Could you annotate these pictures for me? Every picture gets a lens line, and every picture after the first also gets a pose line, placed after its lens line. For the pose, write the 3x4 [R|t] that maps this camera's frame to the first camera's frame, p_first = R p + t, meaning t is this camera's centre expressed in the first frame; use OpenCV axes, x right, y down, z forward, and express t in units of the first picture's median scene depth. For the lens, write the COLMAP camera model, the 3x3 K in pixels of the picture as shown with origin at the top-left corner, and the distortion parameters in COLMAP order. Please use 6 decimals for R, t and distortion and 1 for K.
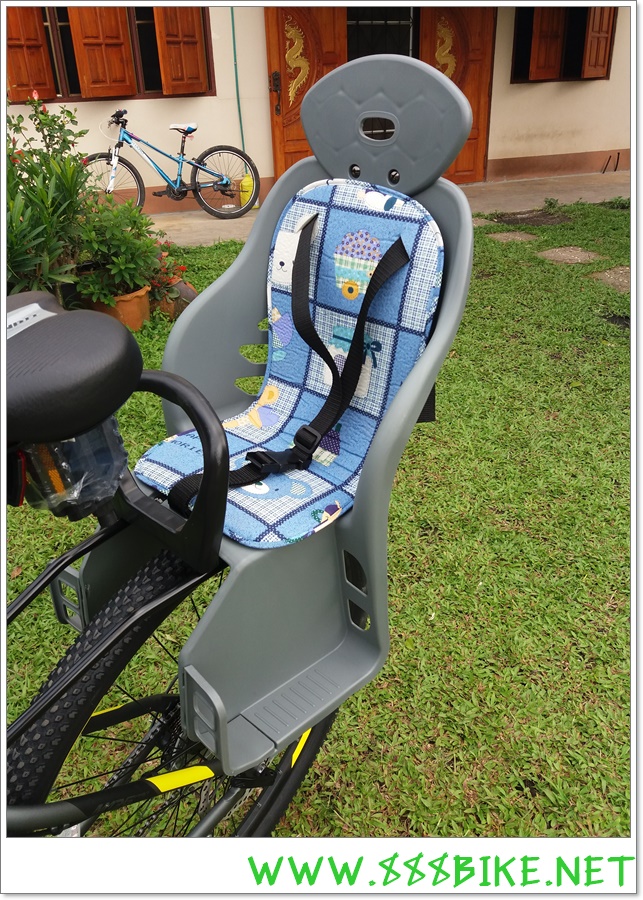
lens RADIAL K [[680.2, 0, 327.9], [0, 680.2, 443.4], [0, 0, 1]] dist [0.009689, -0.040152]
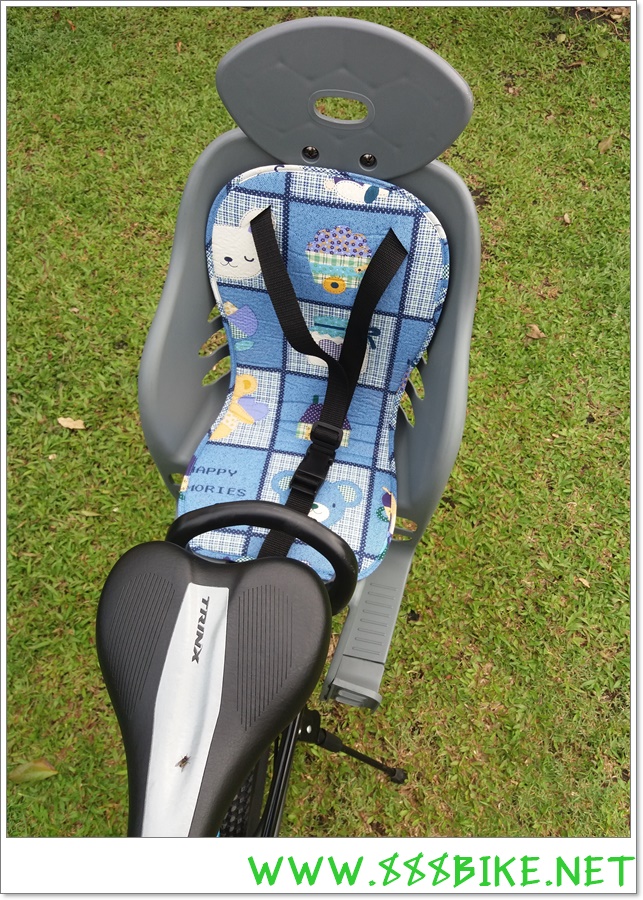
lens RADIAL K [[680.2, 0, 326.3], [0, 680.2, 437.1], [0, 0, 1]] dist [0.009689, -0.040152]
pose [[0.872725, -0.420384, 0.248251, -0.291160], [0.245993, 0.817866, 0.520176, -0.544459], [-0.421710, -0.392902, 0.817183, 0.193987]]
